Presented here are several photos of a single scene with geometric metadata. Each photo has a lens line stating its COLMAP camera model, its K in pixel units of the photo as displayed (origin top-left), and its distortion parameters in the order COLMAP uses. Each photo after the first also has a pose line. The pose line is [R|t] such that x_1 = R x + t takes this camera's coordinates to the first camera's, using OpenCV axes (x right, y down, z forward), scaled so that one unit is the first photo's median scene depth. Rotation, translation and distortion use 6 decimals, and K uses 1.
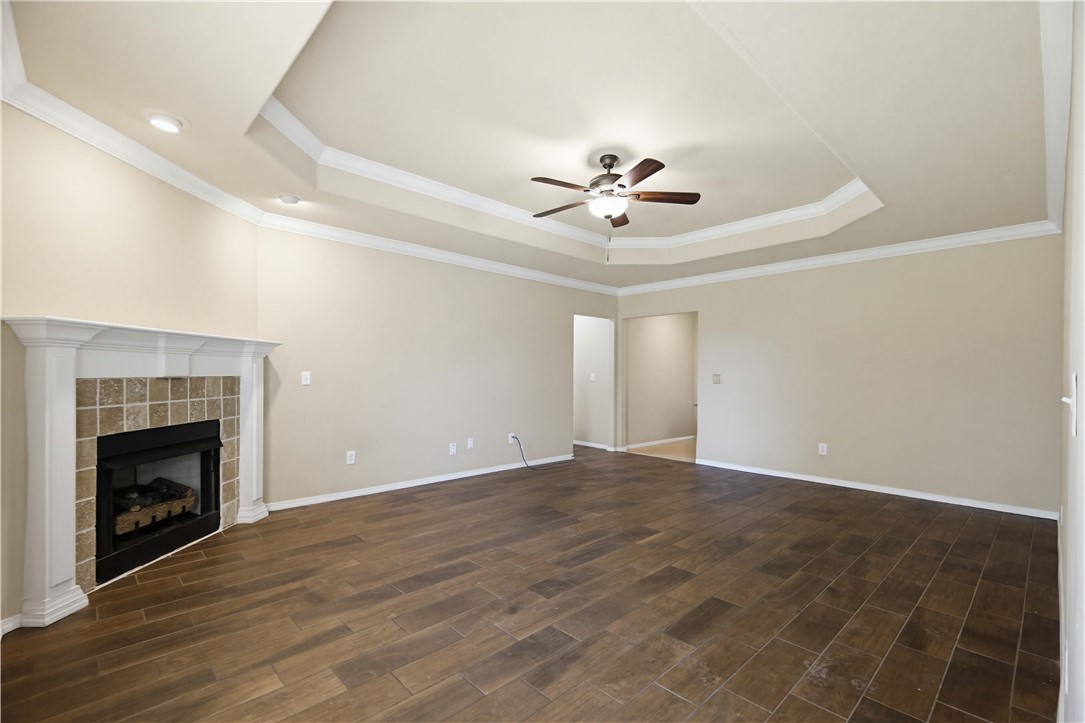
lens RADIAL K [[481.8, 0, 545.8], [0, 481.8, 375.8], [0, 0, 1]] dist [0.006762, -0.003335]
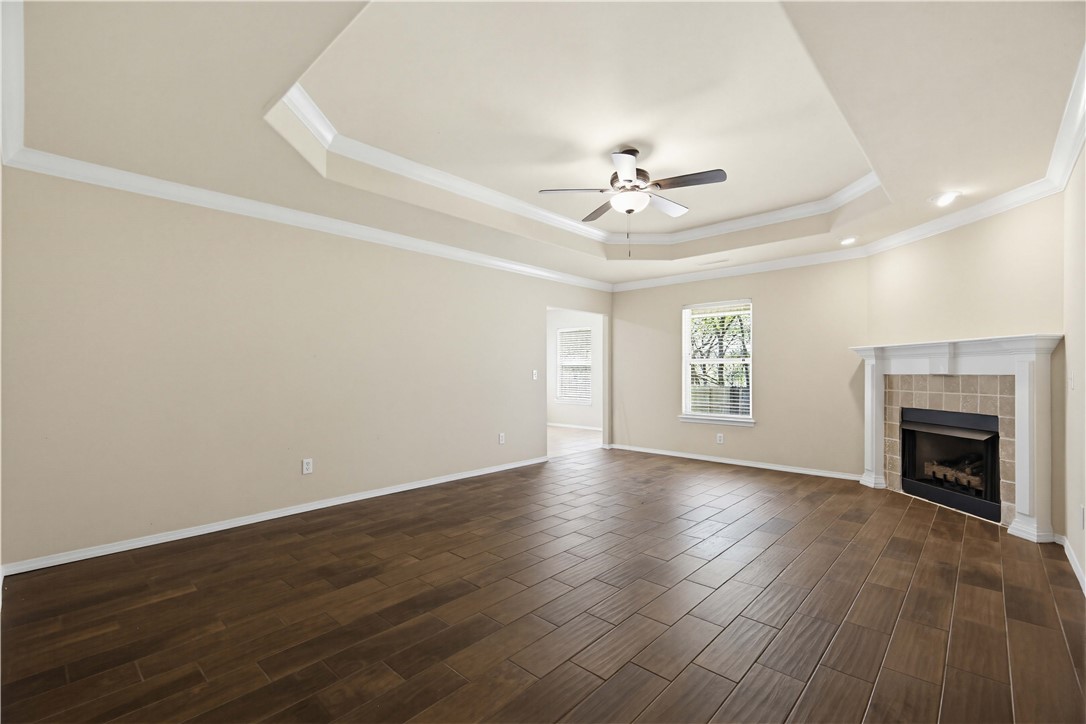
lens RADIAL K [[482.3, 0, 548.2], [0, 482.3, 364.6], [0, 0, 1]] dist [0.006762, -0.003335]
pose [[-0.998197, -0.005938, -0.059728, 0.399174], [-0.005687, 0.999974, -0.004377, -0.013018], [0.059753, -0.004029, -0.998205, 2.230084]]
